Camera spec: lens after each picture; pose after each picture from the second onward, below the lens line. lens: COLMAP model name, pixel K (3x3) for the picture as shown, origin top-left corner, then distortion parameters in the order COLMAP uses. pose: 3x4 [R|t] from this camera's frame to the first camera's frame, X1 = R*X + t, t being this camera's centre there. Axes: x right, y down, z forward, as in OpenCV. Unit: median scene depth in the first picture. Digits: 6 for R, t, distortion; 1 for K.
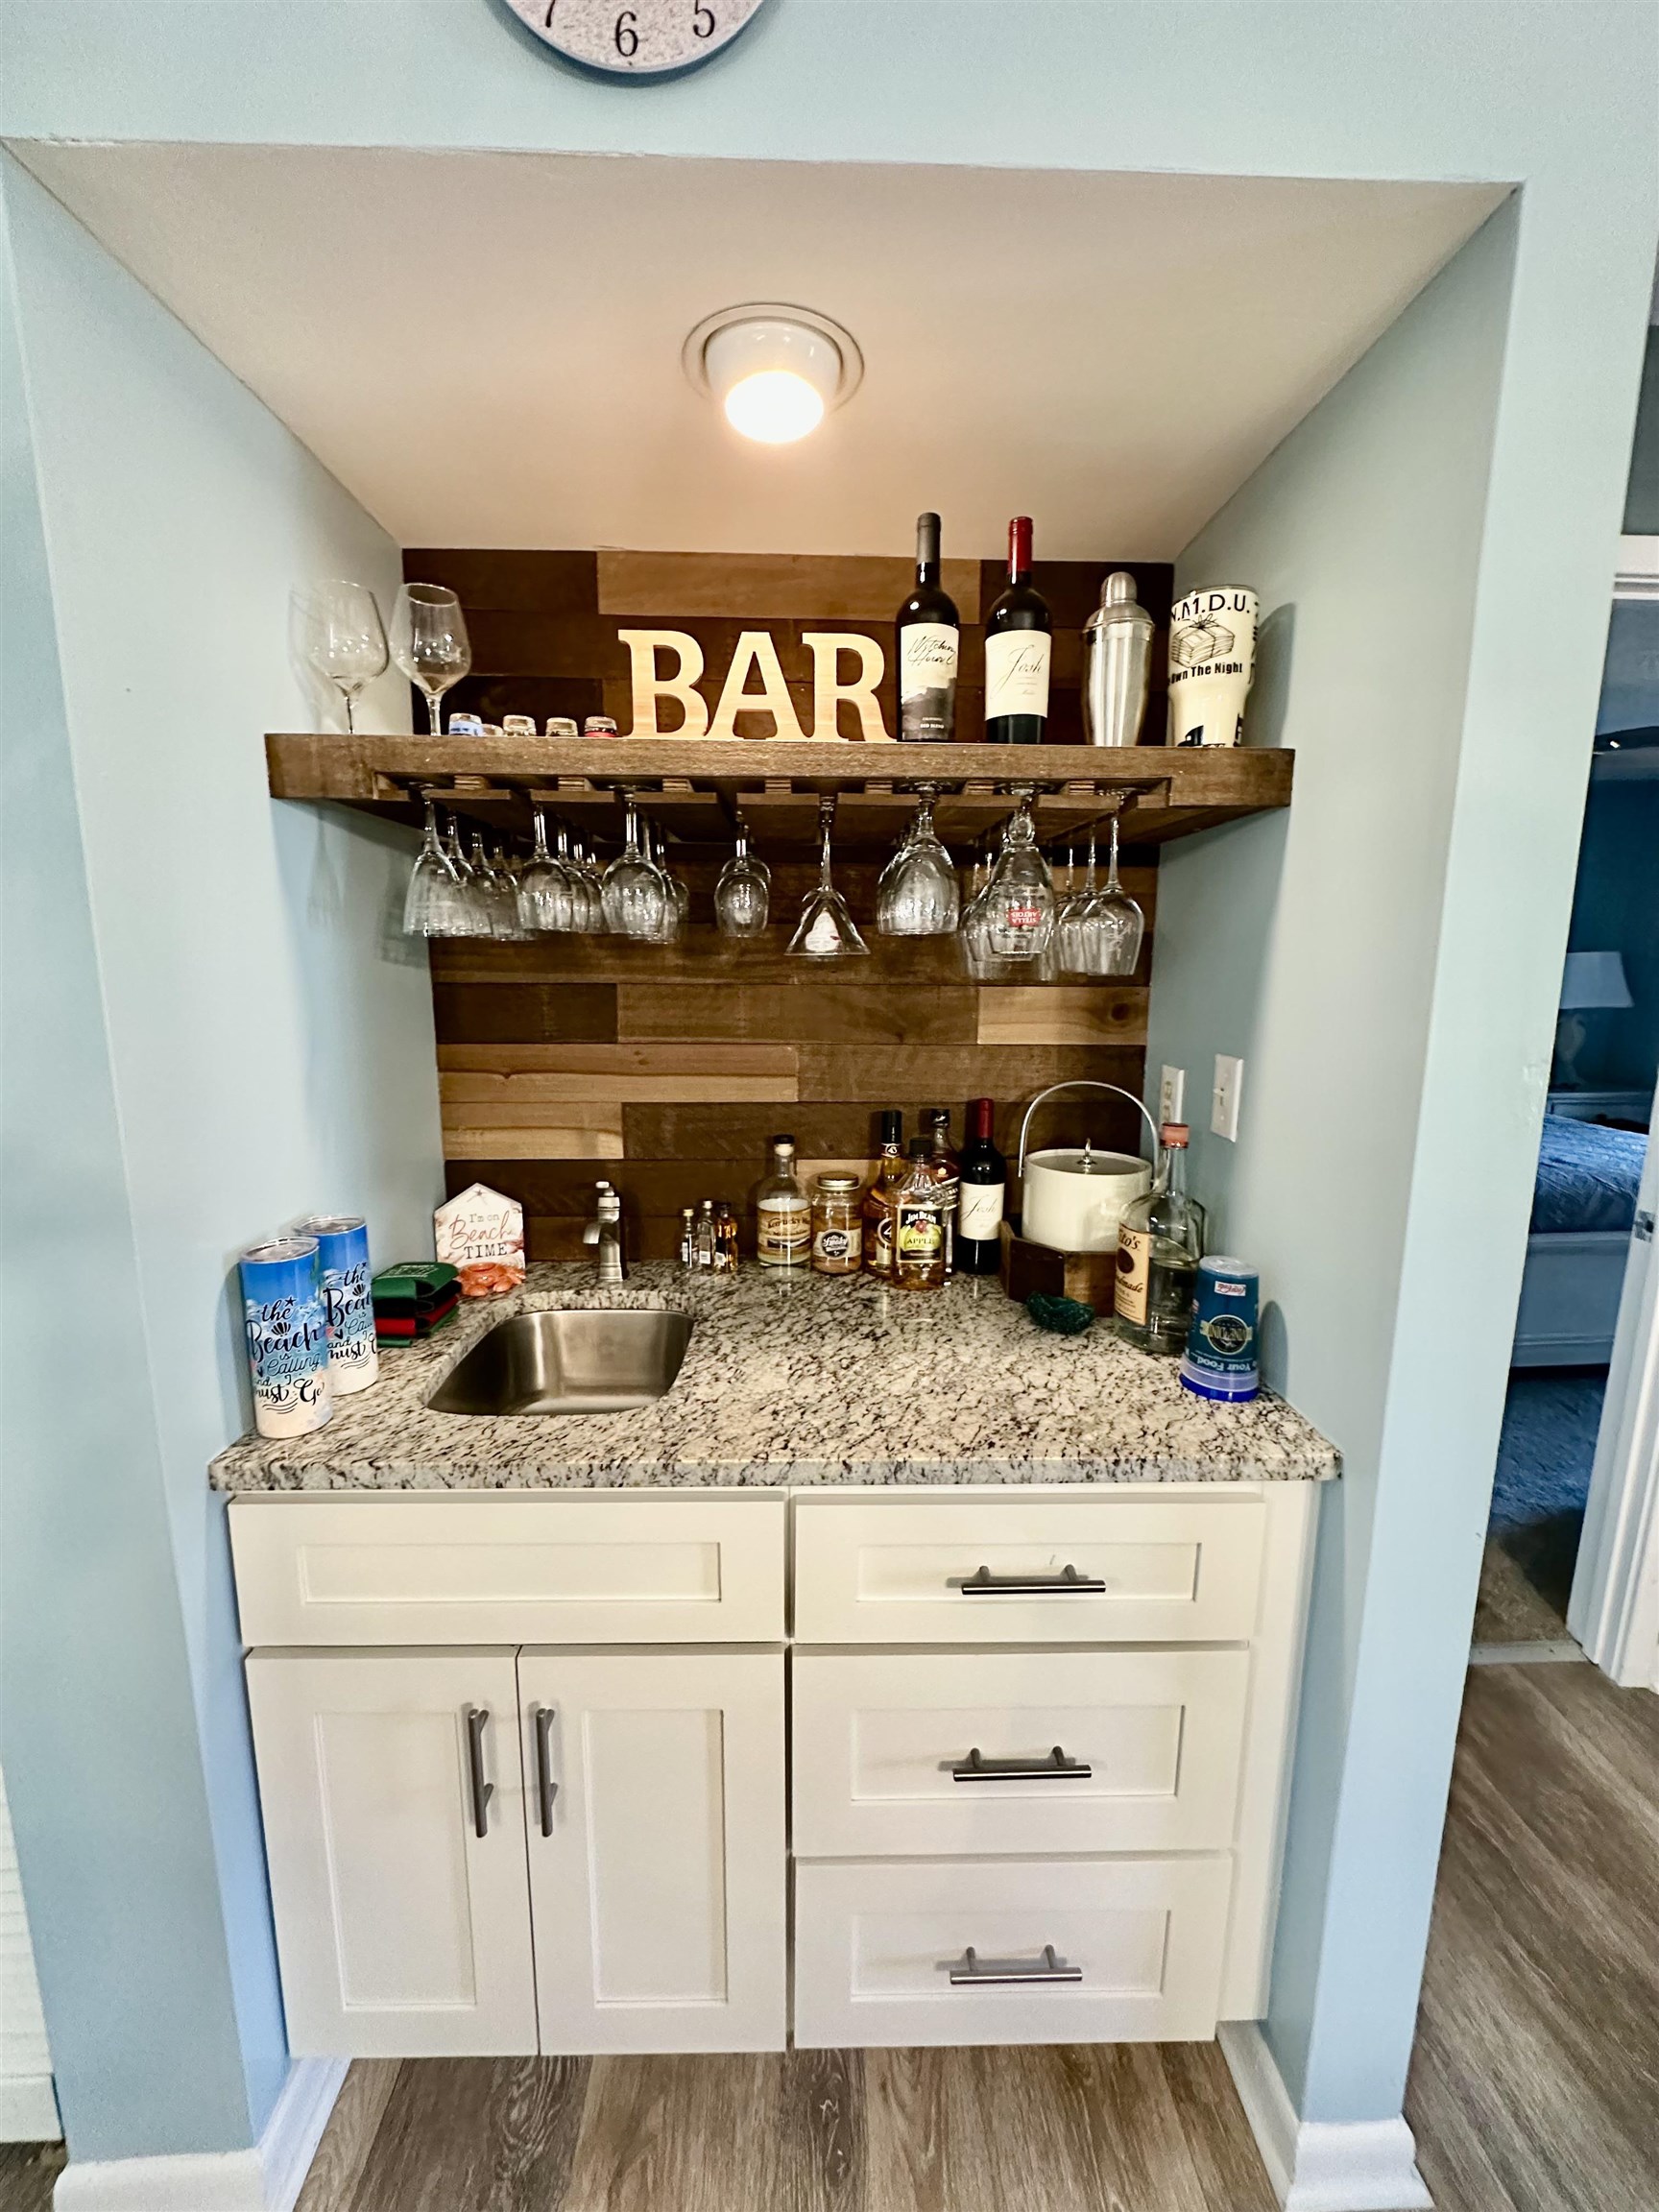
lens RADIAL K [[880.8, 0, 828.3], [0, 880.8, 1108.6], [0, 0, 1]] dist [-0.001402, 0.000011]
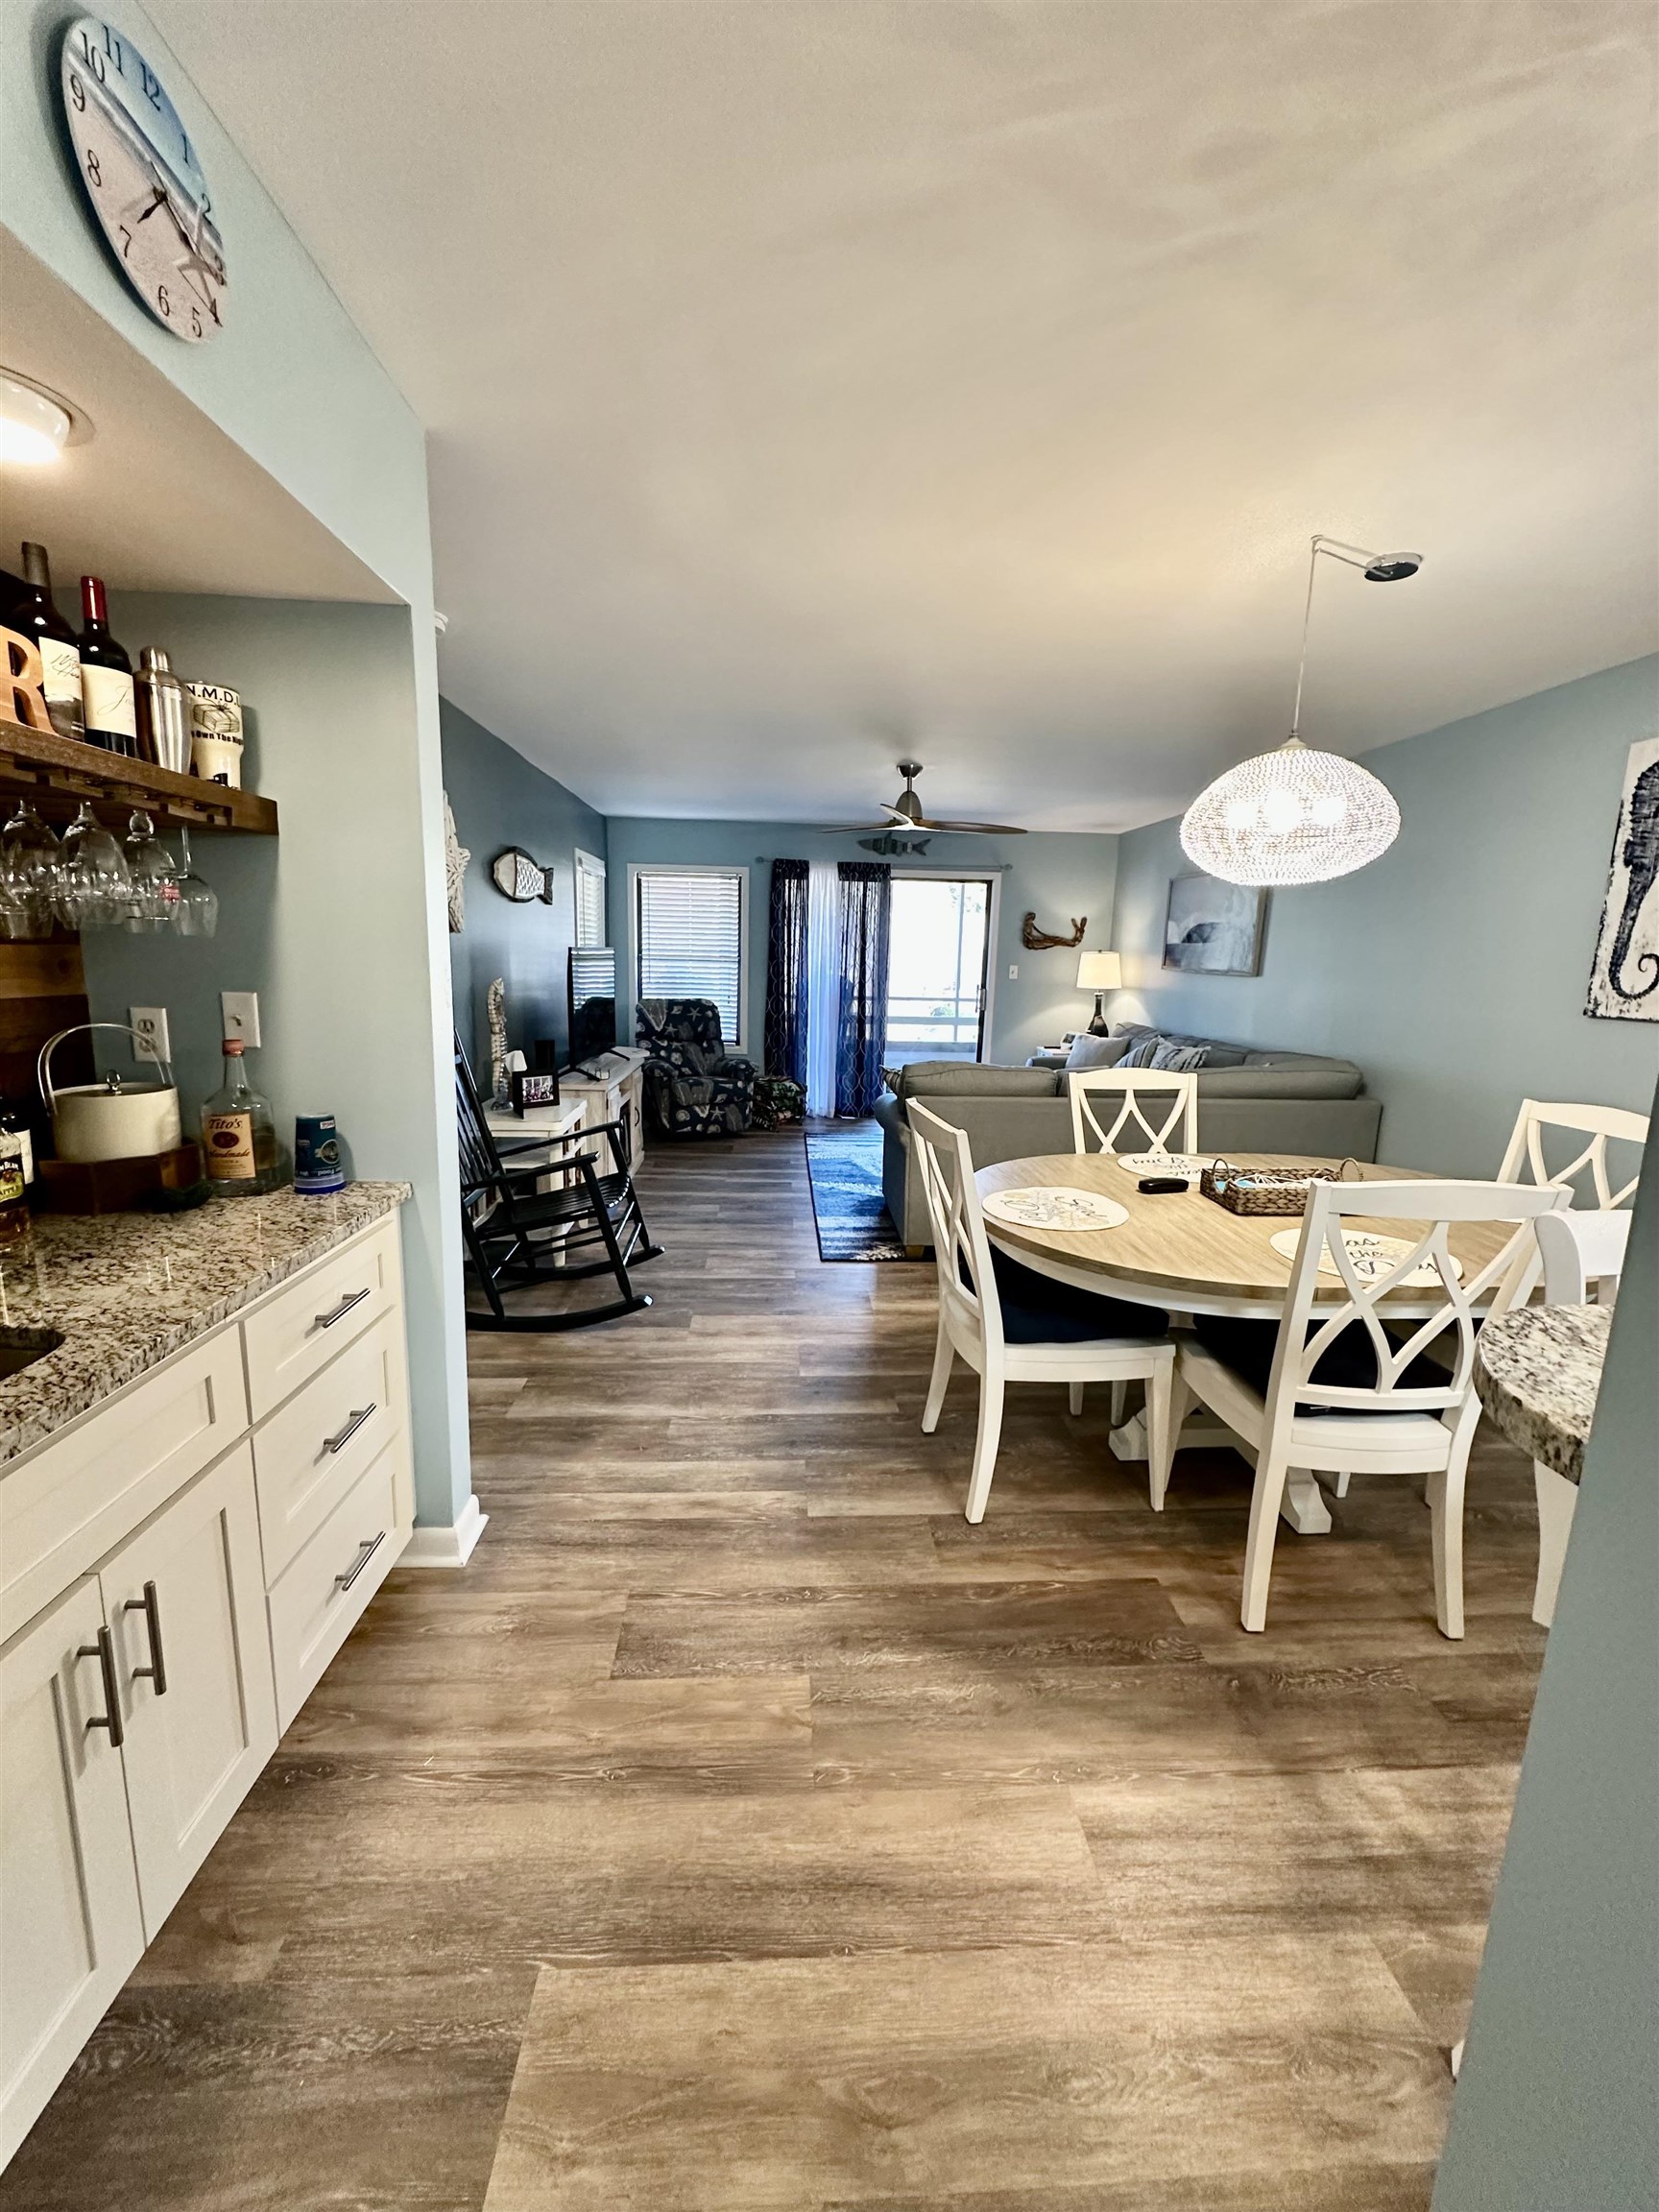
lens RADIAL K [[880.8, 0, 823.3], [0, 880.8, 1107.2], [0, 0, 1]] dist [-0.001402, 0.000011]
pose [[-0.015974, -0.178156, 0.983873, -1.200139], [0.134364, 0.974690, 0.178675, -0.002071], [-0.990803, 0.135051, 0.008368, 0.035510]]
